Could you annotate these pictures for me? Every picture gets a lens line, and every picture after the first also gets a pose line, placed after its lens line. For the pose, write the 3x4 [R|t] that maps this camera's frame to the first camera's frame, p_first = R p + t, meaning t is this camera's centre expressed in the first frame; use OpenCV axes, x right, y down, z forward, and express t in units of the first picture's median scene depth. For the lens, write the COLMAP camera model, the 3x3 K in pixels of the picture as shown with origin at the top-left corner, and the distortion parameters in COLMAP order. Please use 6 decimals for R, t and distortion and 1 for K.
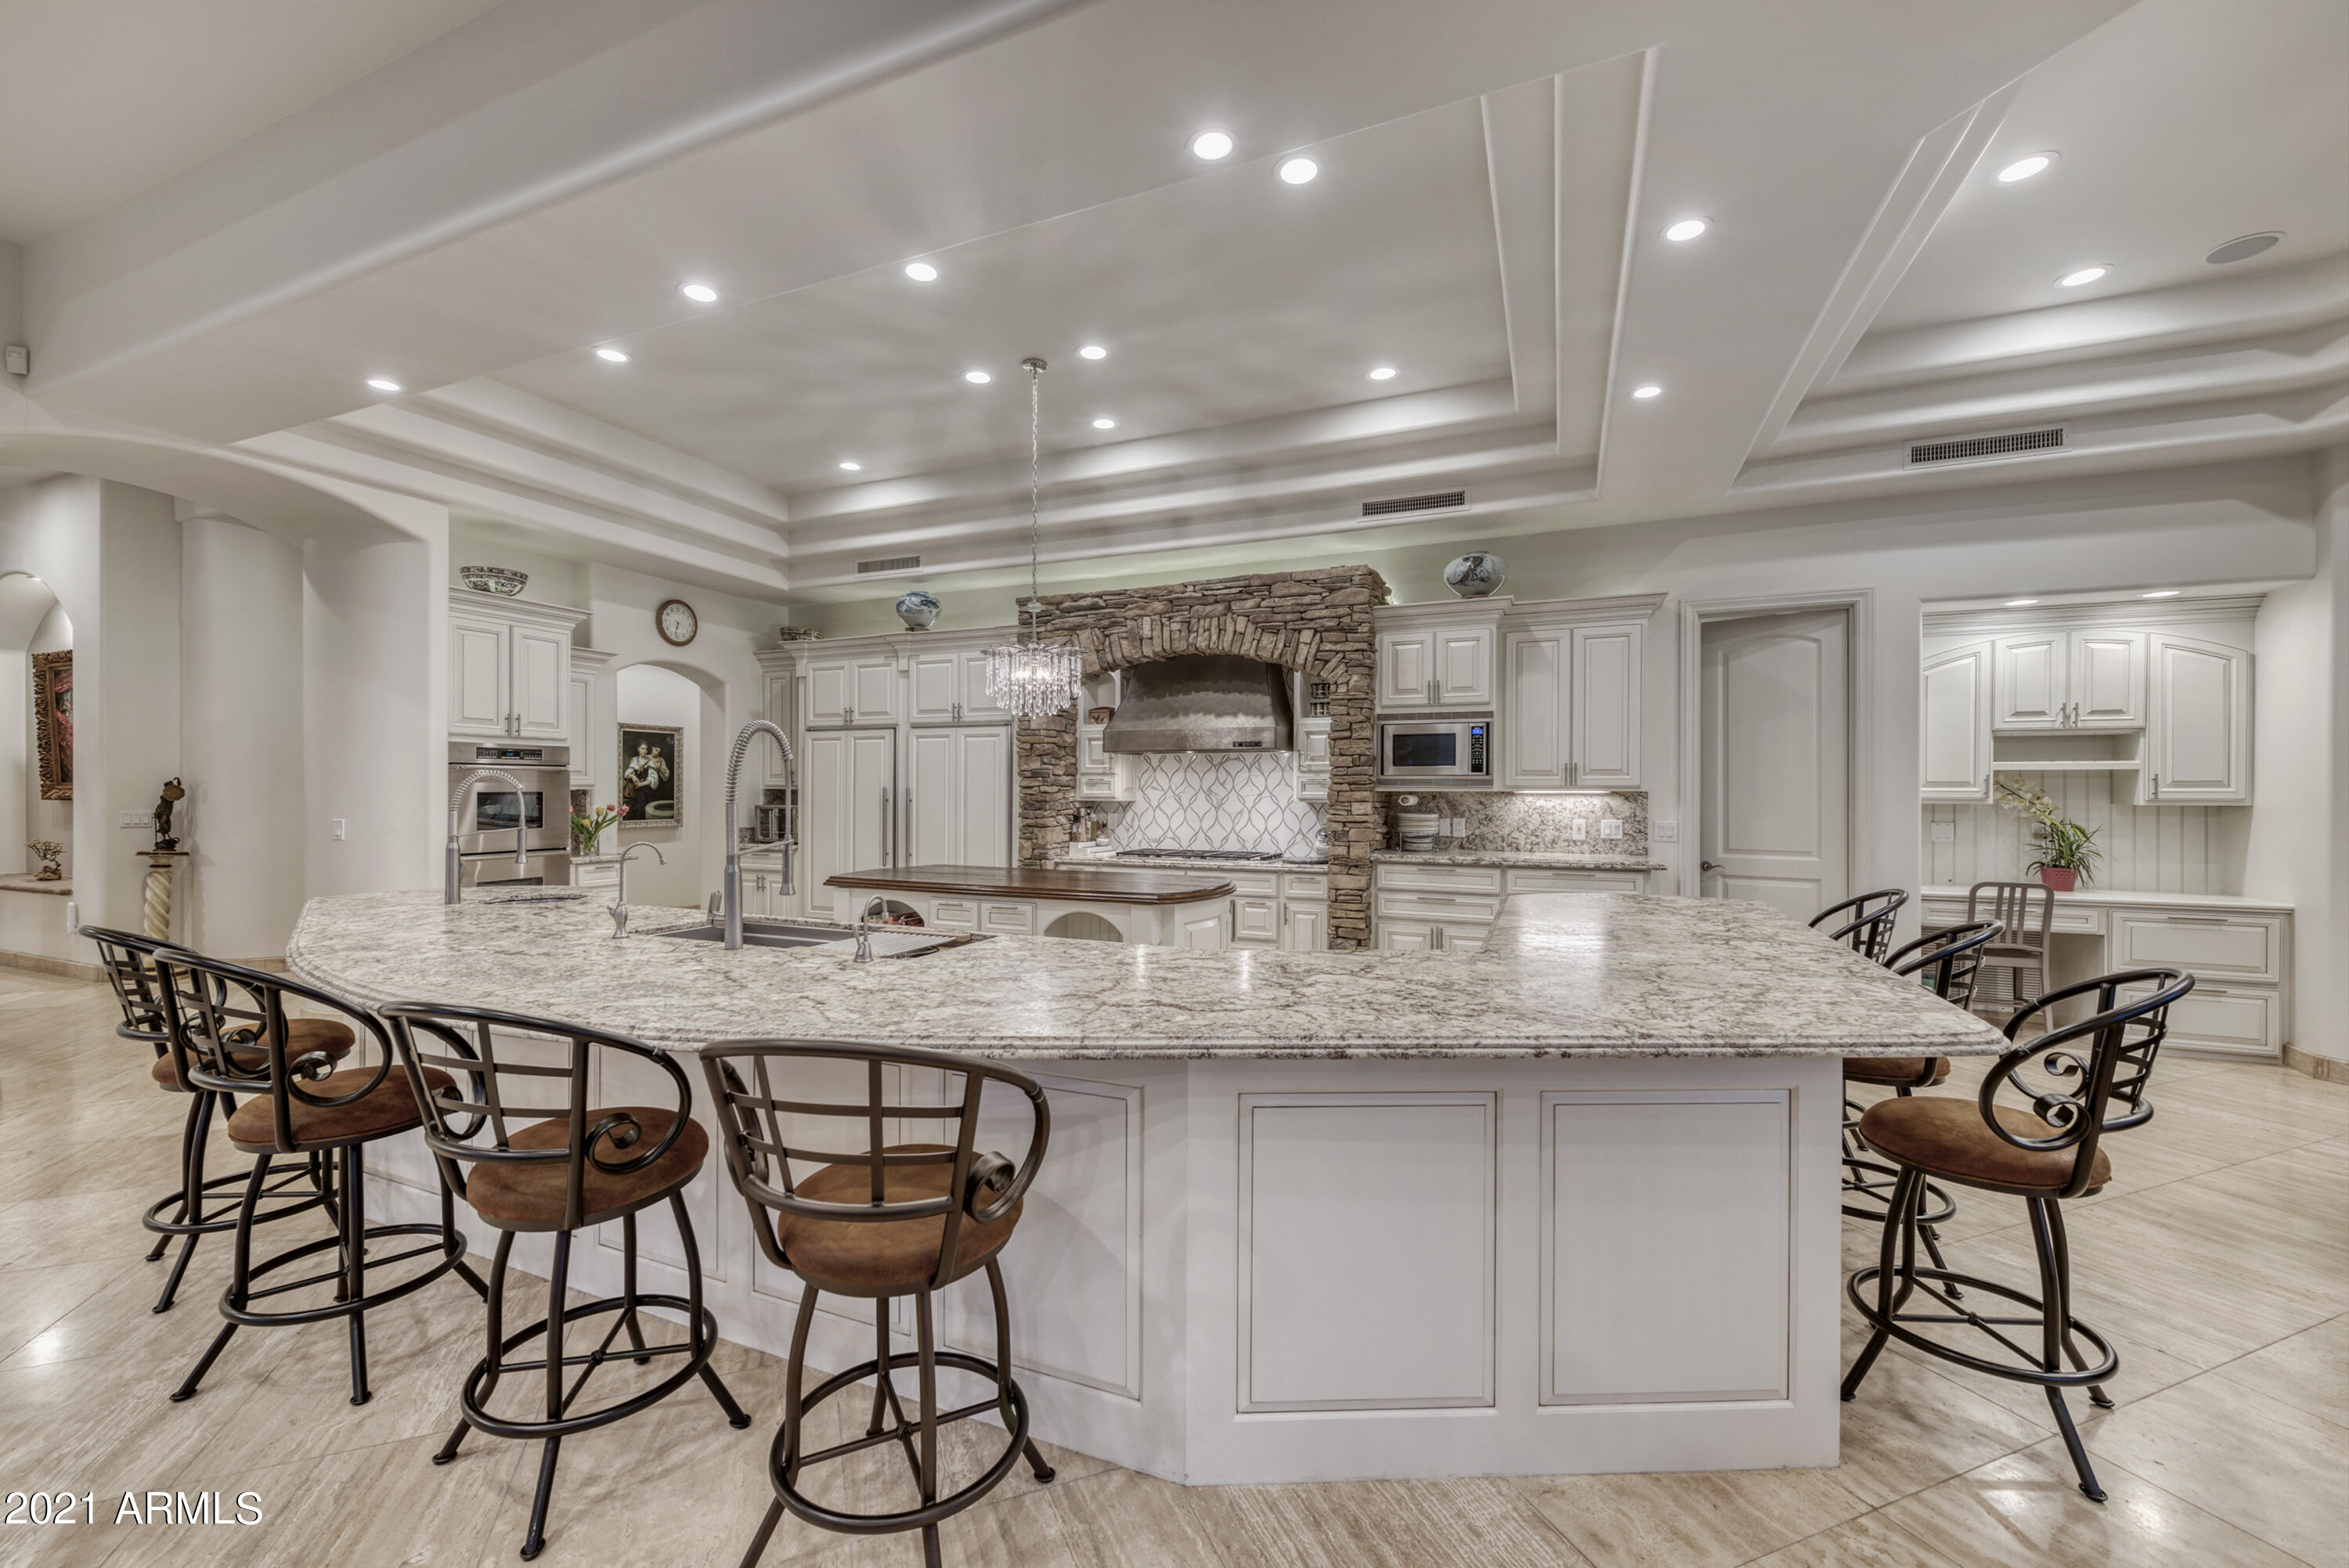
lens RADIAL K [[935.6, 0, 1147.5], [0, 935.6, 773.4], [0, 0, 1]] dist [0.001715, 0.000017]
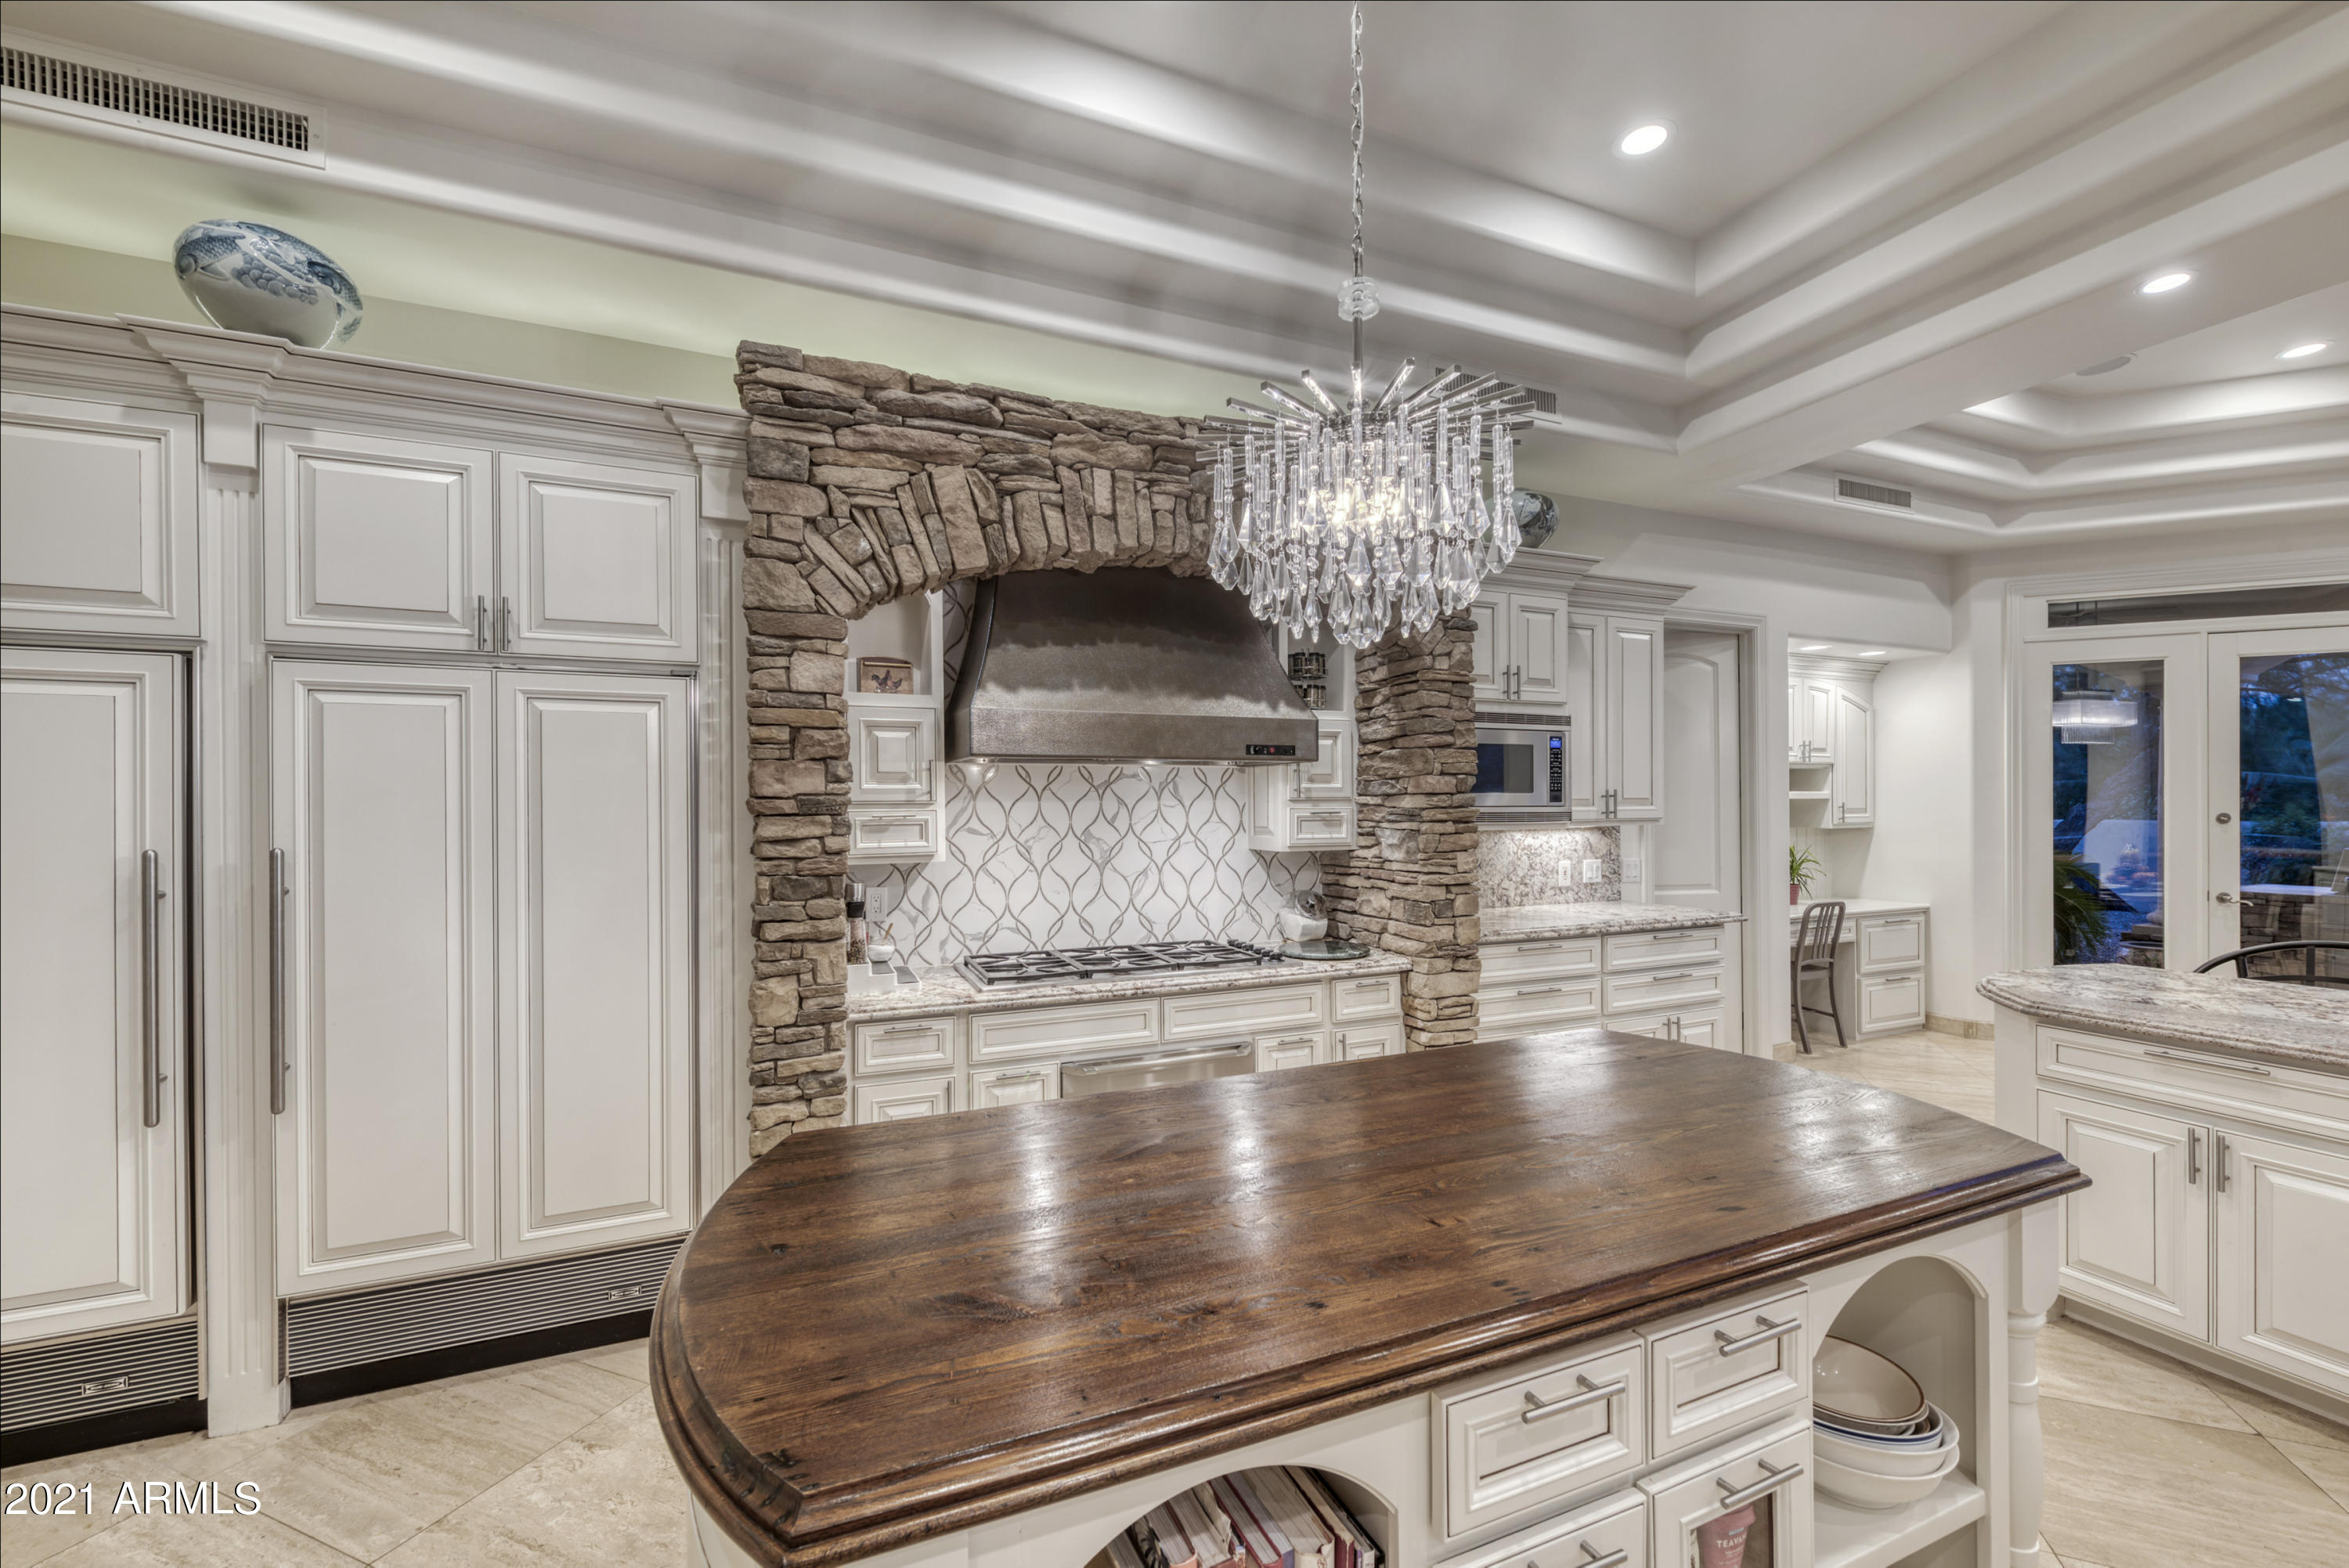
lens RADIAL K [[920.5, 0, 1165.0], [0, 920.5, 795.7], [0, 0, 1]] dist [0.000335, -0.000159]
pose [[0.683390, 0.001178, 0.730052, -0.334664], [-0.004759, 0.999985, 0.002841, -0.006236], [-0.730038, -0.005416, 0.683385, 0.704791]]
